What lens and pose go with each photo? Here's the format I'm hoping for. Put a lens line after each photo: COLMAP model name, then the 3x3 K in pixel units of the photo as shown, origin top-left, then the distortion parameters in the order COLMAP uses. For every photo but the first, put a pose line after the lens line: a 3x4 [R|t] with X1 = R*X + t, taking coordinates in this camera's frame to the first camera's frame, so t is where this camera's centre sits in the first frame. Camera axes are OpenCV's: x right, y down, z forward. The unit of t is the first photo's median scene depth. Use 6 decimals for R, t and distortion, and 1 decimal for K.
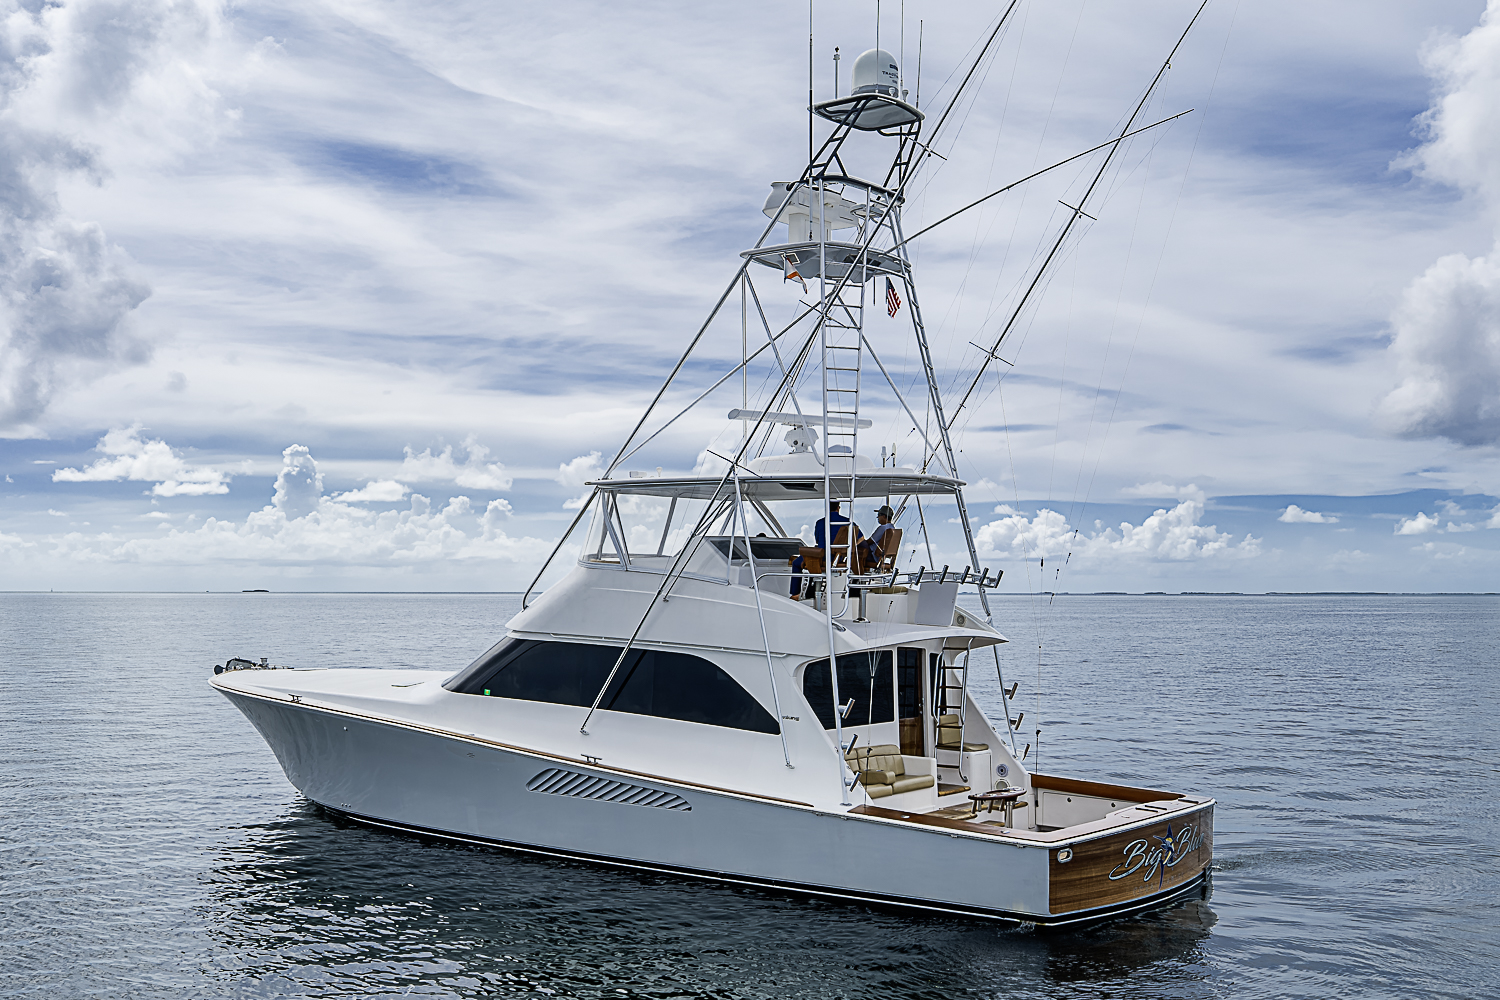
lens RADIAL K [[1594.1, 0, 696.3], [0, 1594.1, 556.2], [0, 0, 1]] dist [0.029139, 0.000000]
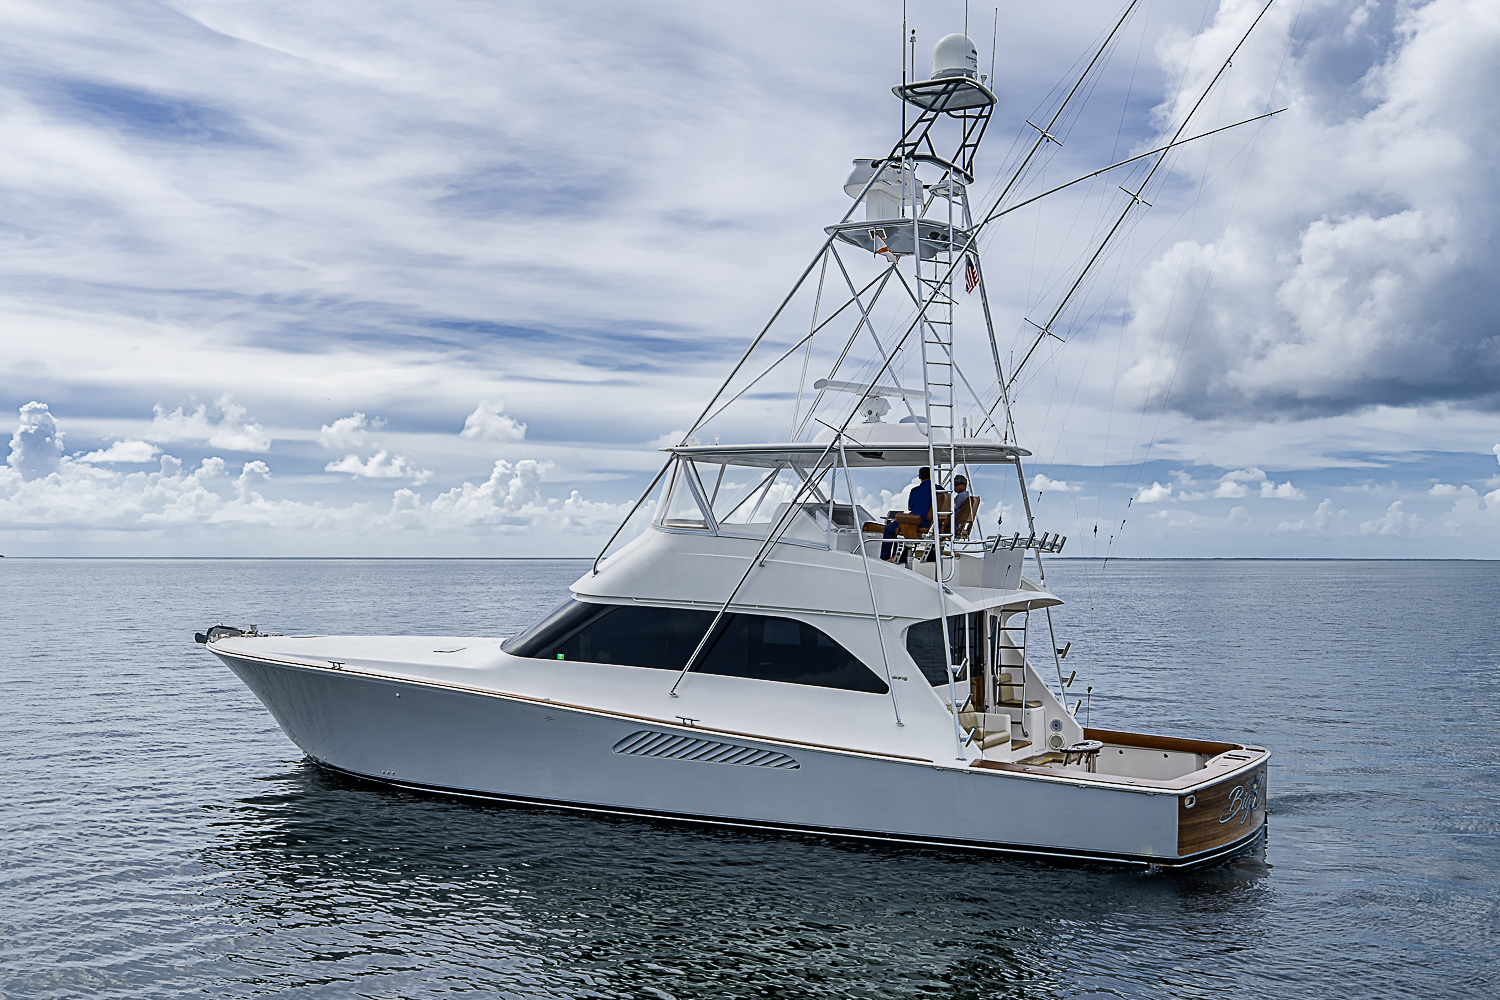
lens RADIAL K [[1594.1, 0, 718.8], [0, 1594.1, 549.6], [0, 0, 1]] dist [0.029139, 0.000000]
pose [[0.986993, 0.000774, 0.160762, -0.194589], [-0.003623, 0.999842, 0.017430, 0.000068], [-0.160723, -0.017786, 0.986839, -0.005576]]
